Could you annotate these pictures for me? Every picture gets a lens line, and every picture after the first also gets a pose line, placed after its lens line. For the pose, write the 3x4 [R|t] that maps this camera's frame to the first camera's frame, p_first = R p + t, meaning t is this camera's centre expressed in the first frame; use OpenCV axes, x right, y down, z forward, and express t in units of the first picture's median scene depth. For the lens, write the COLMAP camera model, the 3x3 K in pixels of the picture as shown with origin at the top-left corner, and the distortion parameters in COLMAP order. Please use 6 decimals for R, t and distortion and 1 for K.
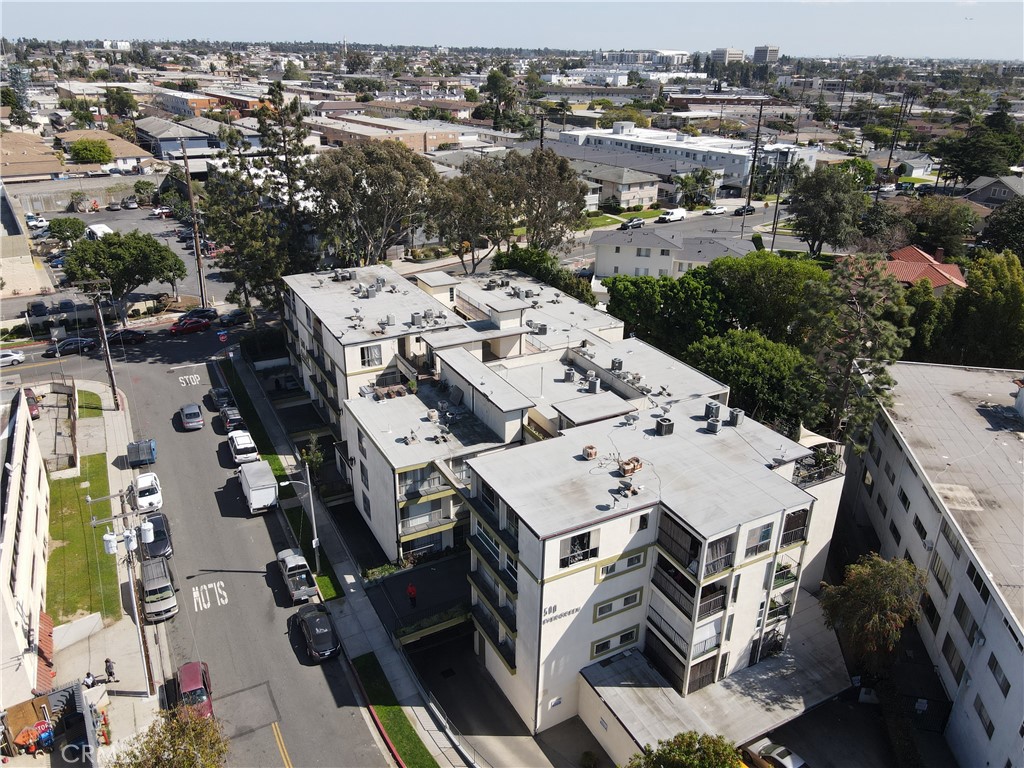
lens RADIAL K [[754.7, 0, 512.0], [0, 754.7, 384.0], [0, 0, 1]] dist [-0.002804, 0.033414]
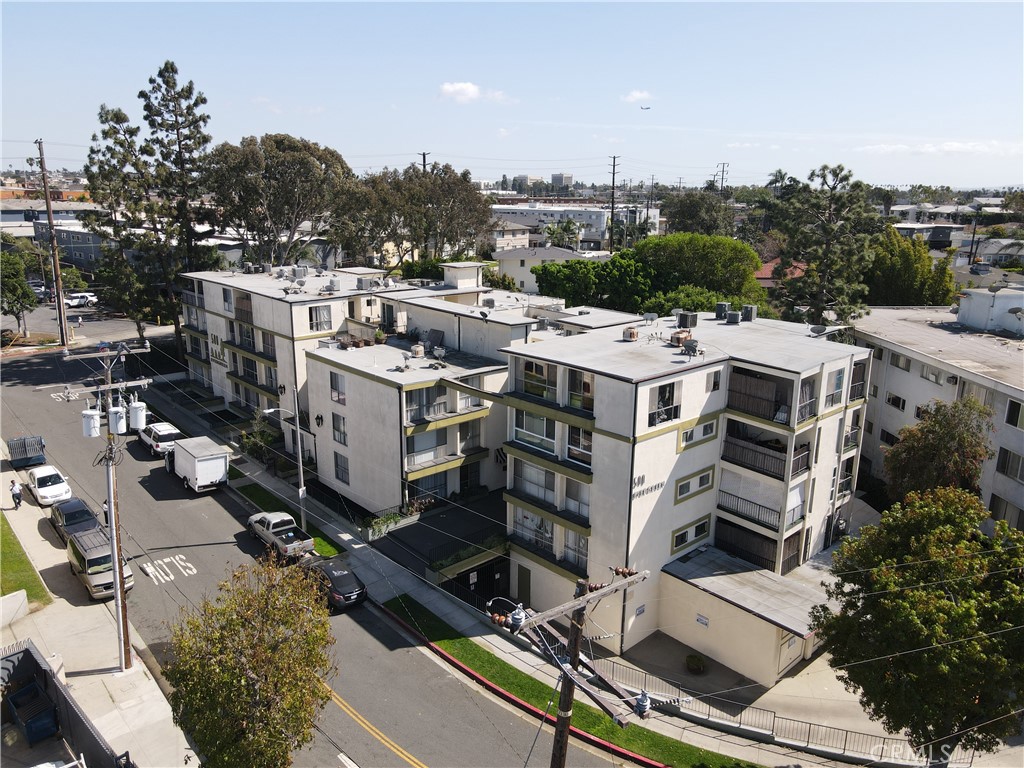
lens RADIAL K [[754.7, 0, 512.0], [0, 754.7, 384.0], [0, 0, 1]] dist [-0.002804, 0.033414]
pose [[0.971091, -0.065968, 0.229411, -0.191535], [0.100929, 0.984393, -0.144164, 0.205083], [-0.216321, 0.163151, 0.962594, 0.125715]]
